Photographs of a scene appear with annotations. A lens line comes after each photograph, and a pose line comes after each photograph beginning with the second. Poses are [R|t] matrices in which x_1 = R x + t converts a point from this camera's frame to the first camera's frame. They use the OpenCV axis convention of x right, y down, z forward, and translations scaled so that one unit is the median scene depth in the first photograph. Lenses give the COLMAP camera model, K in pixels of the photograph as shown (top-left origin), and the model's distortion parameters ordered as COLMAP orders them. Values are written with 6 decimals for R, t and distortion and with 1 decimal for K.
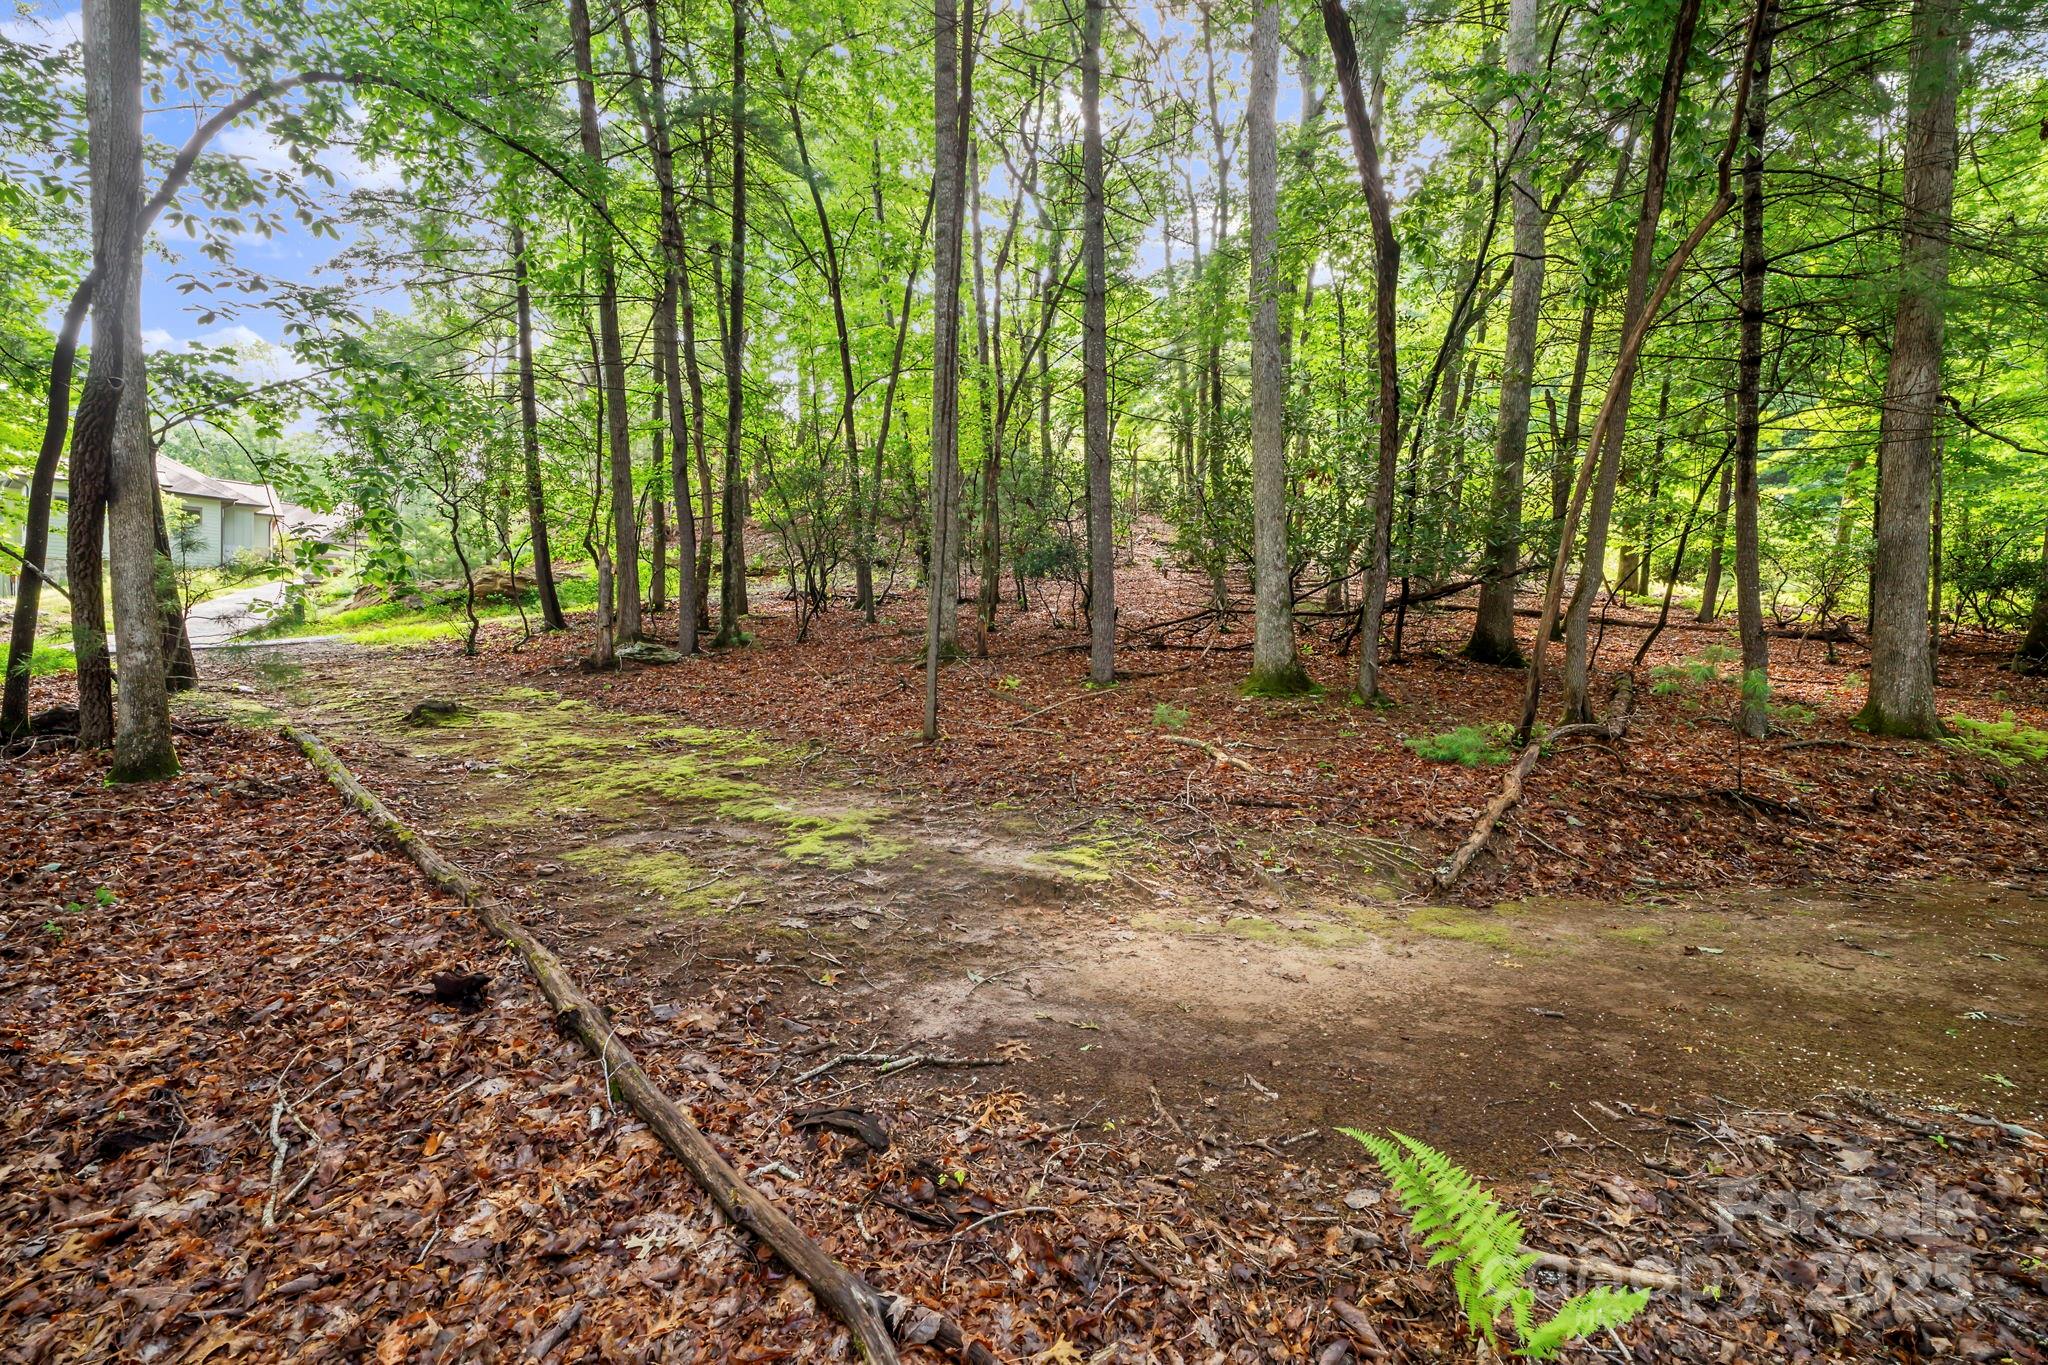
lens RADIAL K [[923.7, 0, 1021.1], [0, 923.7, 680.8], [0, 0, 1]] dist [-0.008286, 0.003729]
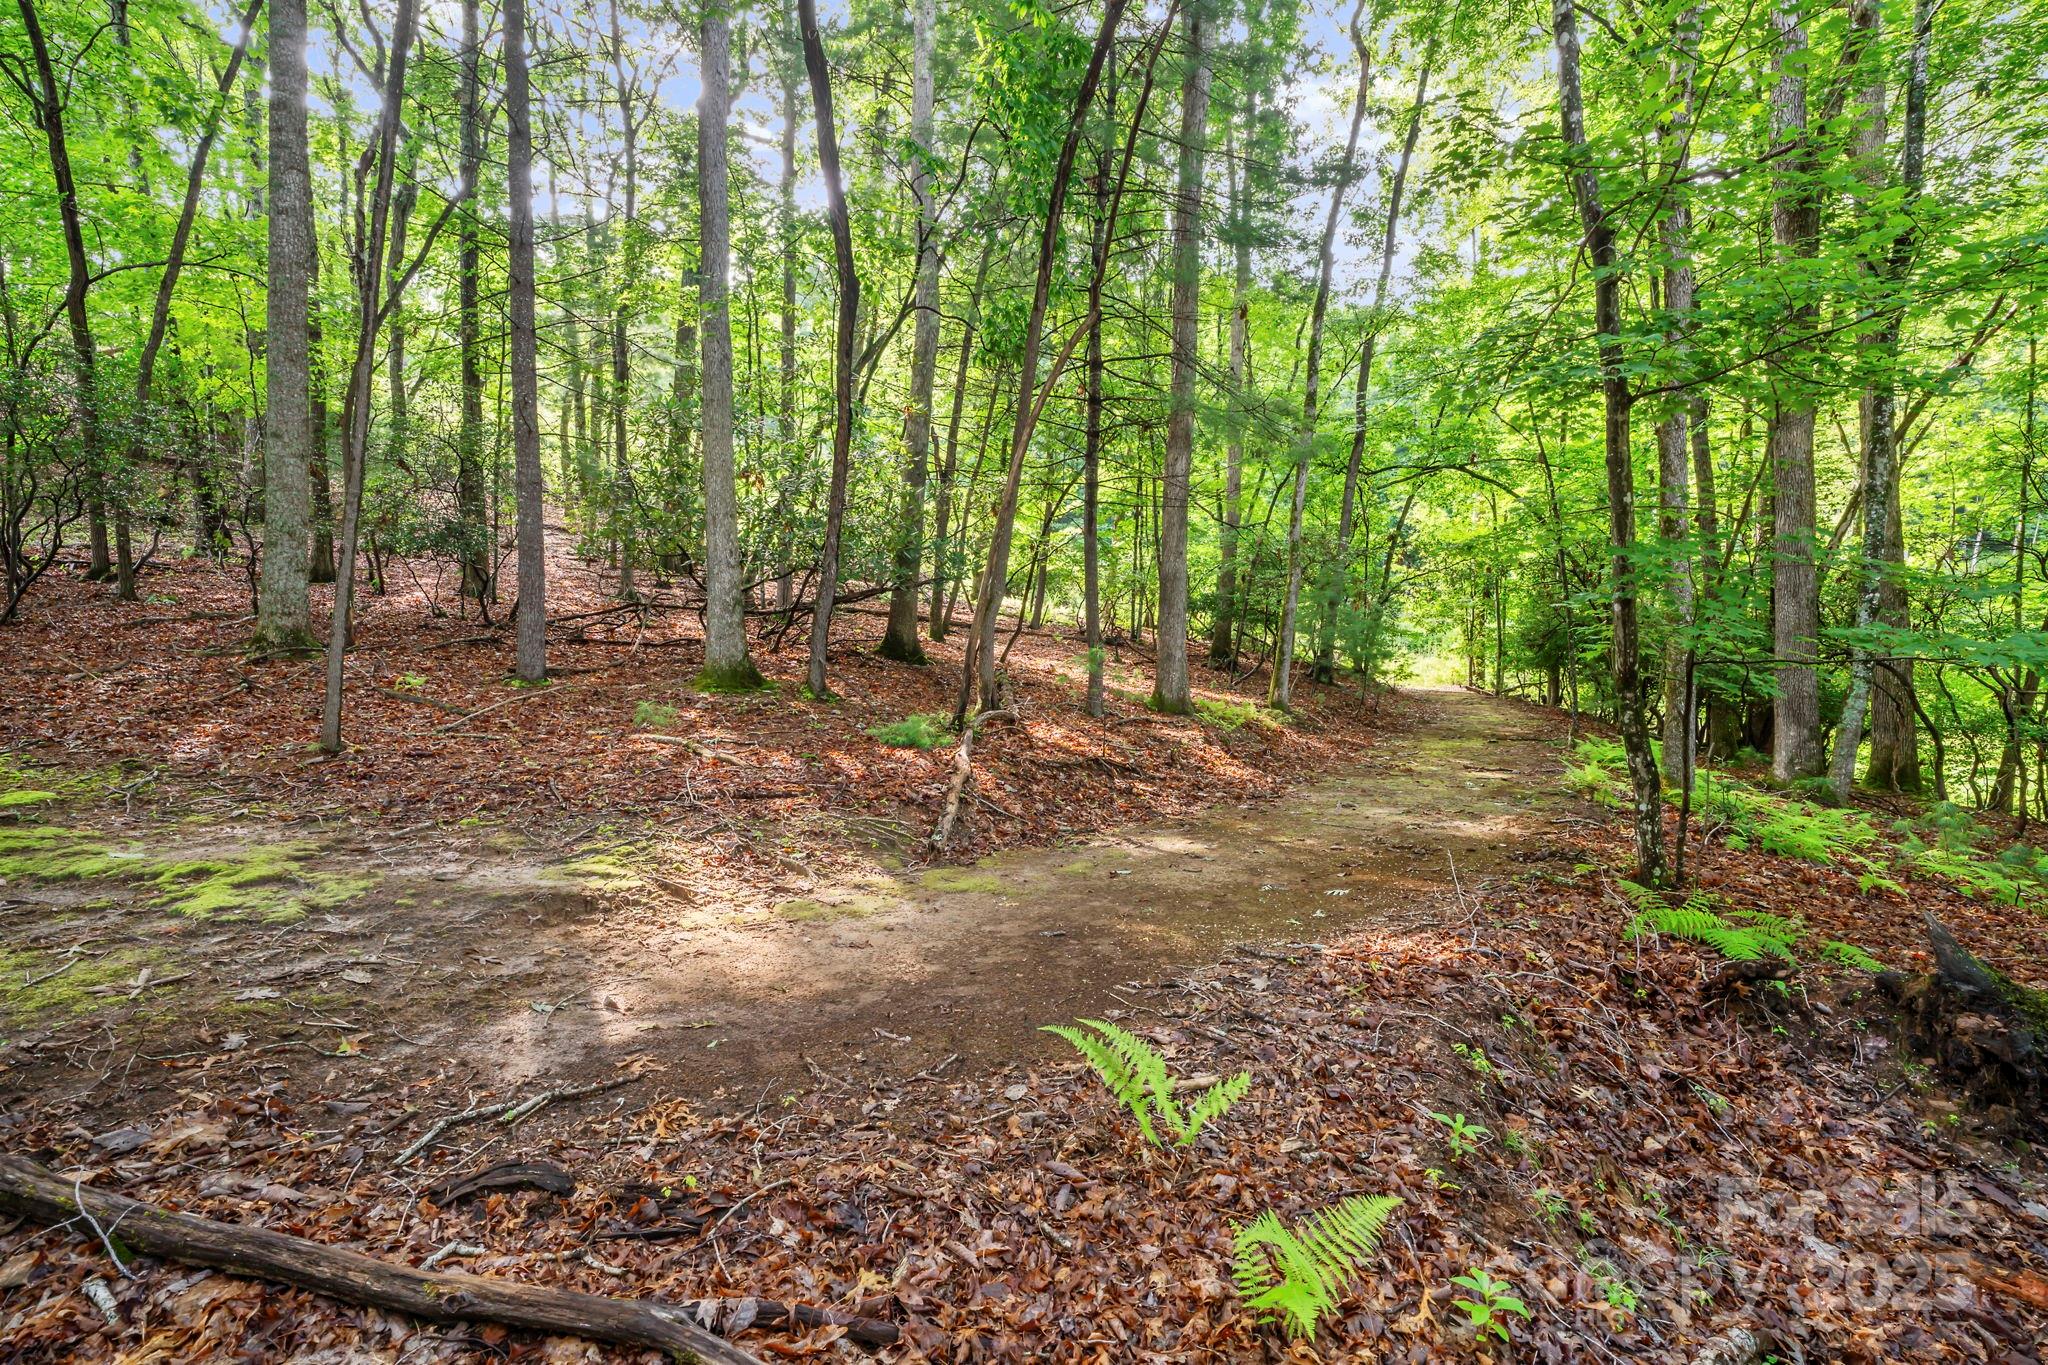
lens RADIAL K [[923.7, 0, 1021.1], [0, 923.7, 680.8], [0, 0, 1]] dist [-0.008286, 0.003729]
pose [[0.796353, -0.007868, 0.604781, -0.169513], [0.005844, 0.999969, 0.005315, 0.001478], [-0.604804, -0.000698, 0.796374, 0.004225]]
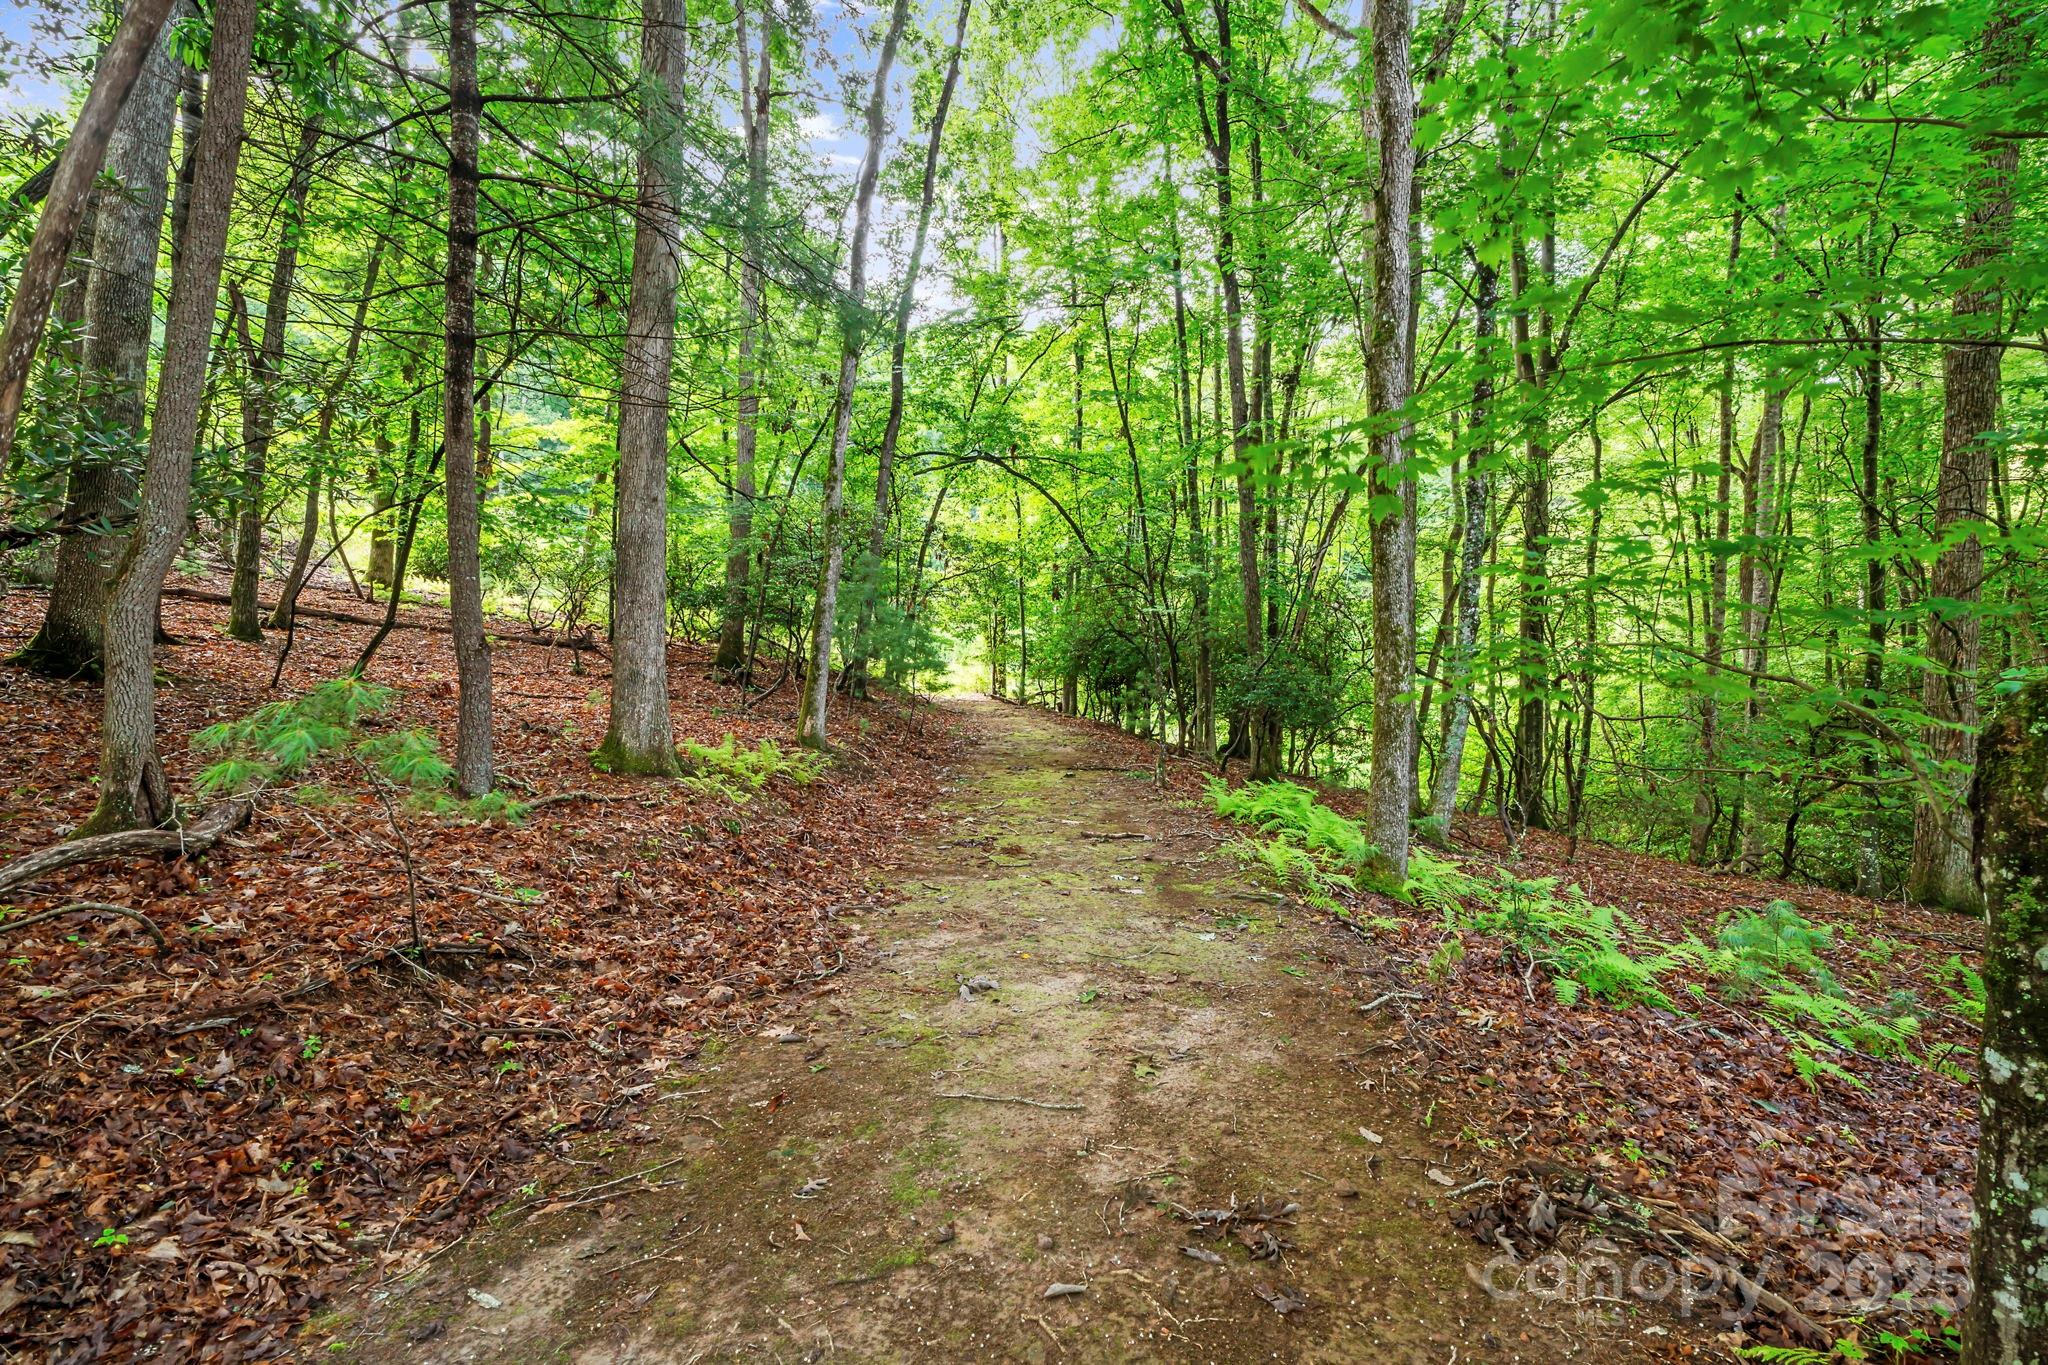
lens RADIAL K [[923.7, 0, 1021.1], [0, 923.7, 680.8], [0, 0, 1]] dist [-0.008286, 0.003729]
pose [[0.395566, -0.009358, 0.918390, 0.580775], [0.007310, 0.999948, 0.007041, -0.047241], [-0.918408, 0.003928, 0.395614, 0.628840]]
